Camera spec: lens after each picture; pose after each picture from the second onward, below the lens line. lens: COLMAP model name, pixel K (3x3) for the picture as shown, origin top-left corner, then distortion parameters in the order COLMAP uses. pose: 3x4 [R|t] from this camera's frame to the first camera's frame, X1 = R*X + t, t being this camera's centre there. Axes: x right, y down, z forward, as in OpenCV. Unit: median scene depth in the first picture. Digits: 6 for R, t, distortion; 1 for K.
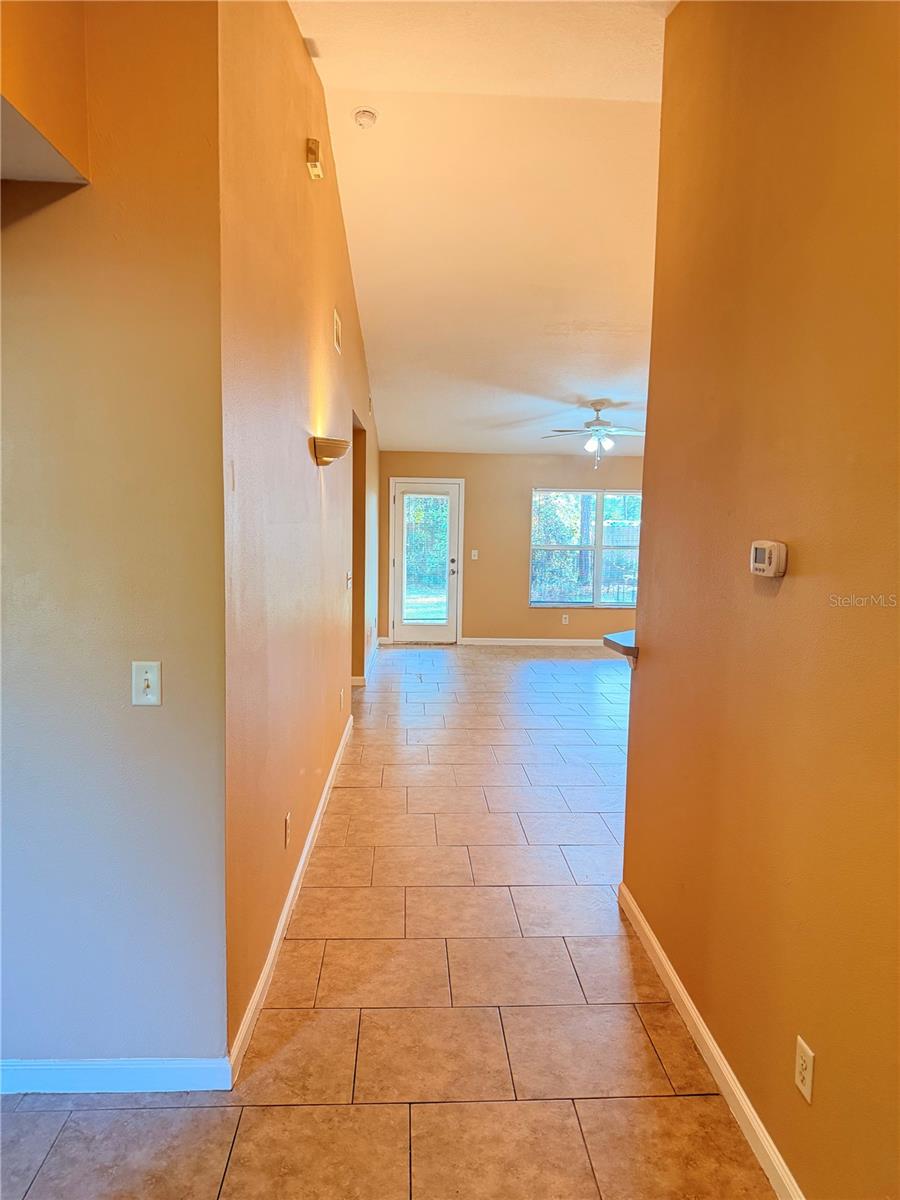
lens RADIAL K [[838.1, 0, 450.0], [0, 838.1, 600.0], [0, 0, 1]] dist [0.076582, -0.092885]
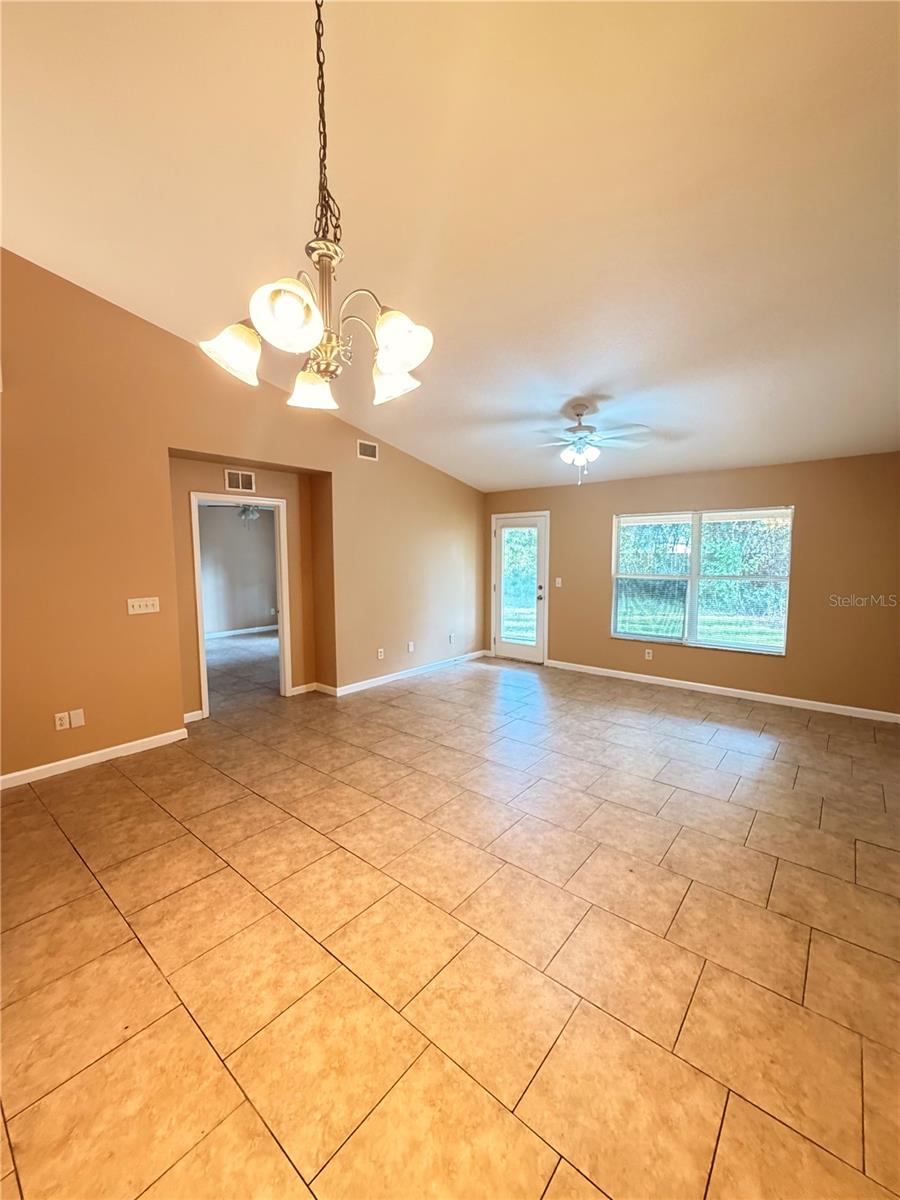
lens RADIAL K [[480.1, 0, 451.1], [0, 480.1, 597.1], [0, 0, 1]] dist [-0.000374, -0.000025]
pose [[0.736047, 0.042939, -0.675567, 0.340224], [-0.048954, 0.998750, 0.010145, -0.035478], [0.675158, 0.025605, 0.737229, 0.471521]]
